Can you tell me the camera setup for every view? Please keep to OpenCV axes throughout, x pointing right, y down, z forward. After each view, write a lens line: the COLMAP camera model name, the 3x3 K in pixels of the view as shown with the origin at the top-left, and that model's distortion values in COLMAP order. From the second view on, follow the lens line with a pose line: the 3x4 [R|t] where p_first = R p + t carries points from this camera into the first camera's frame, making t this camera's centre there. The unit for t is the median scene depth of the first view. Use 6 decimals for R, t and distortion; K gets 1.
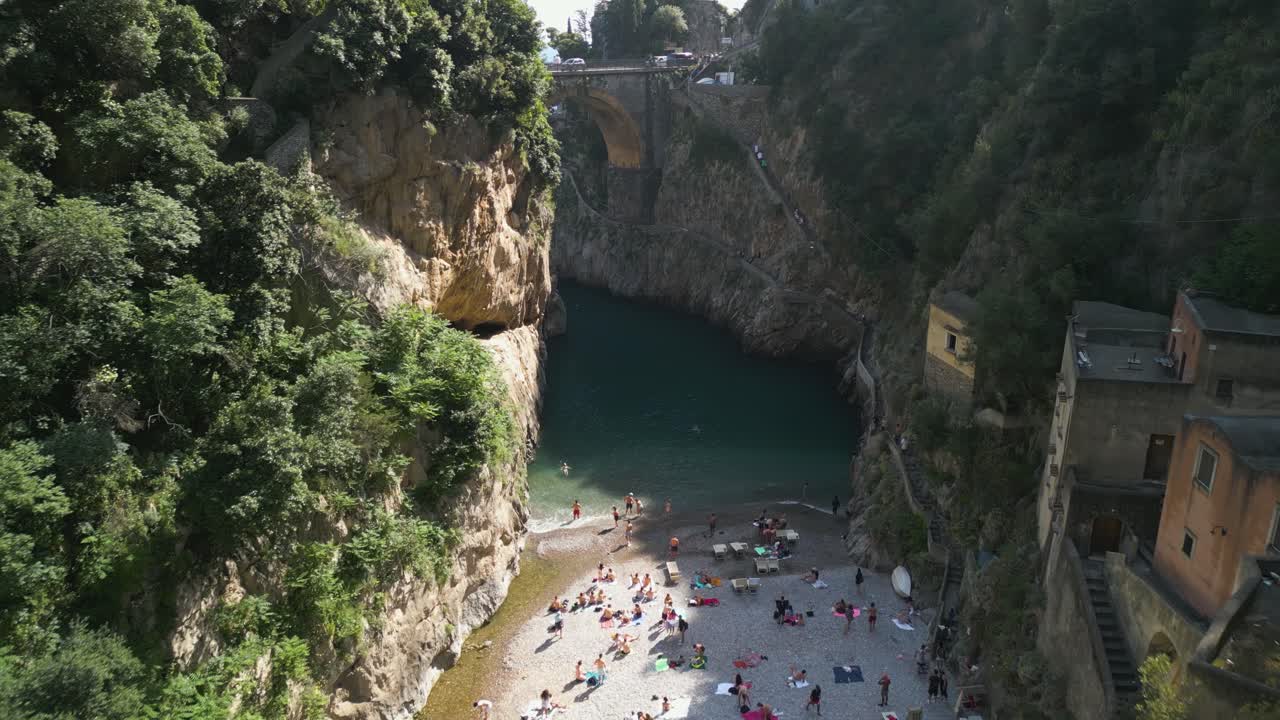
lens RADIAL K [[939.5, 0, 640.0], [0, 939.5, 360.0], [0, 0, 1]] dist [0.035356, -0.056259]
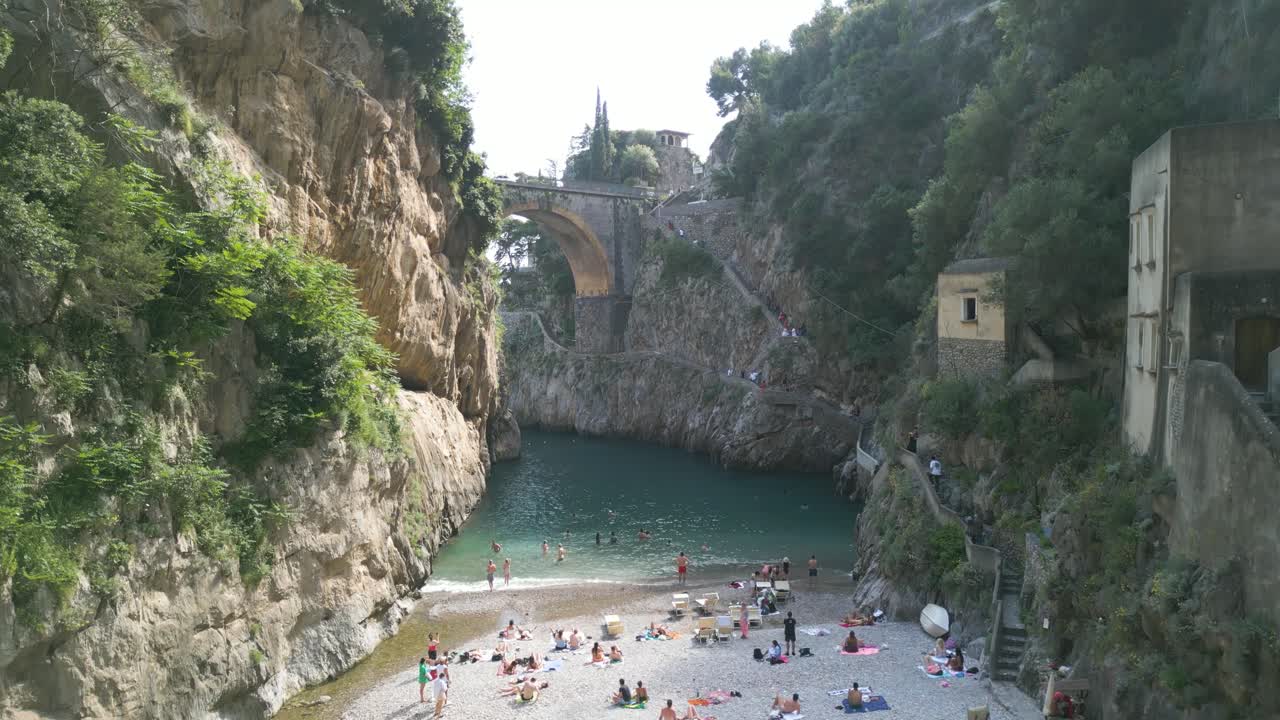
lens RADIAL K [[939.5, 0, 640.0], [0, 939.5, 360.0], [0, 0, 1]] dist [0.035356, -0.056259]
pose [[0.999942, -0.010174, 0.003527, 0.033438], [0.010752, 0.961677, -0.273975, 0.138039], [-0.000605, 0.273997, 0.961730, 0.158173]]
